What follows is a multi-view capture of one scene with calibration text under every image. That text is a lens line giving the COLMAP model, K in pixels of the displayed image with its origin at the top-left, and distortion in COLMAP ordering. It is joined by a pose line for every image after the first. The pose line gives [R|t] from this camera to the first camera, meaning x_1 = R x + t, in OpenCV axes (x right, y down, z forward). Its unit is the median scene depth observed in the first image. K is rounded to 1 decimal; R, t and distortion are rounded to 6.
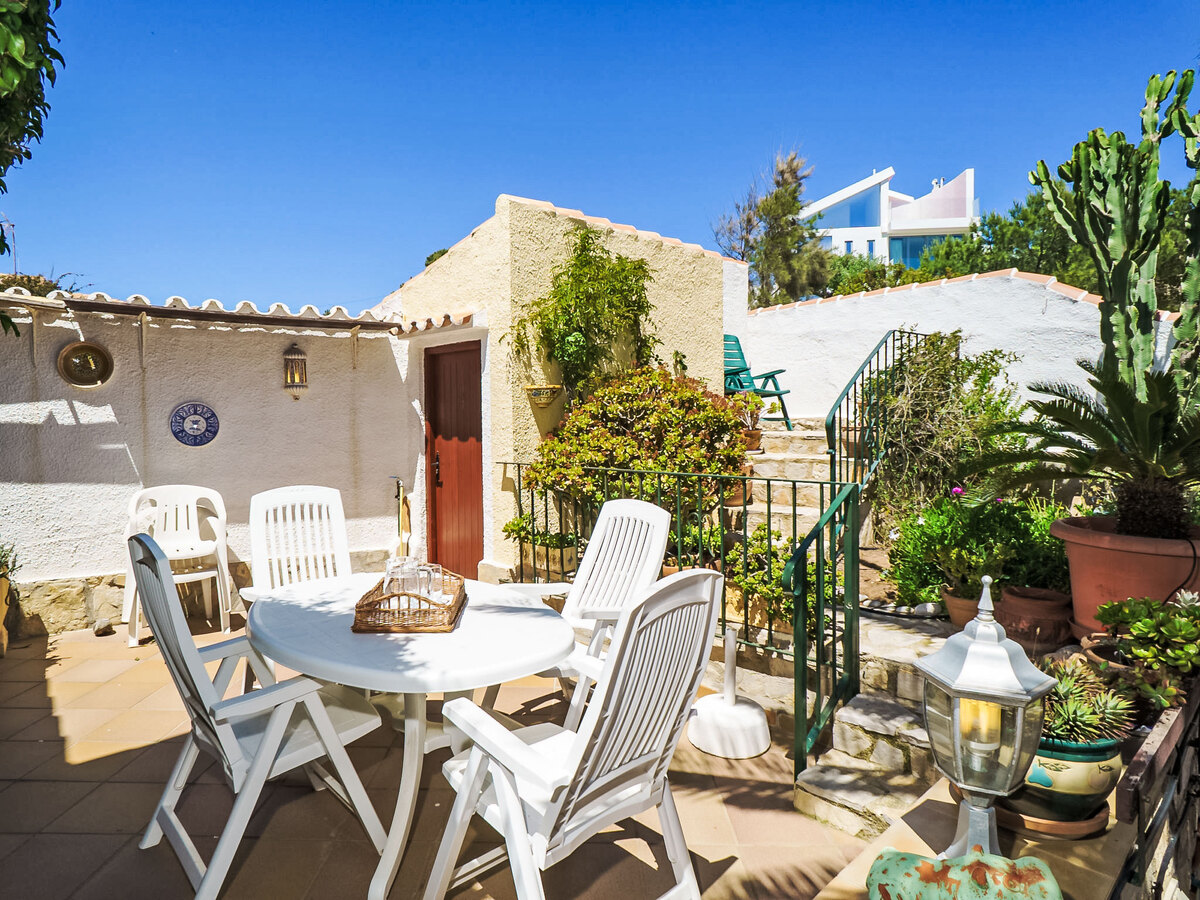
lens RADIAL K [[706.7, 0, 595.3], [0, 706.7, 439.6], [0, 0, 1]] dist [-0.014924, 0.008700]
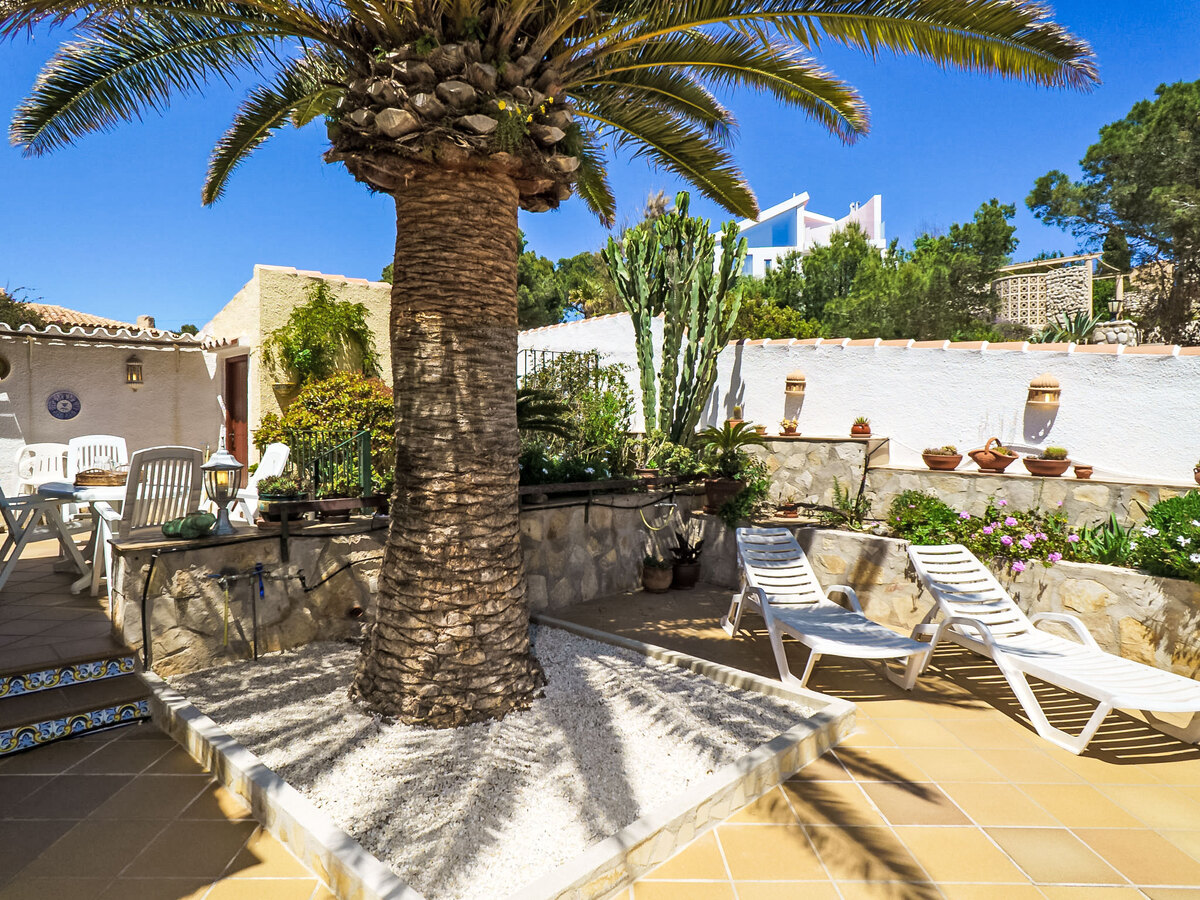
lens RADIAL K [[706.7, 0, 595.3], [0, 706.7, 439.6], [0, 0, 1]] dist [-0.014924, 0.008700]
pose [[0.999720, 0.004329, 0.023277, 0.560150], [-0.004059, 0.999924, -0.011641, 0.064423], [-0.023326, 0.011543, 0.999661, -0.576655]]
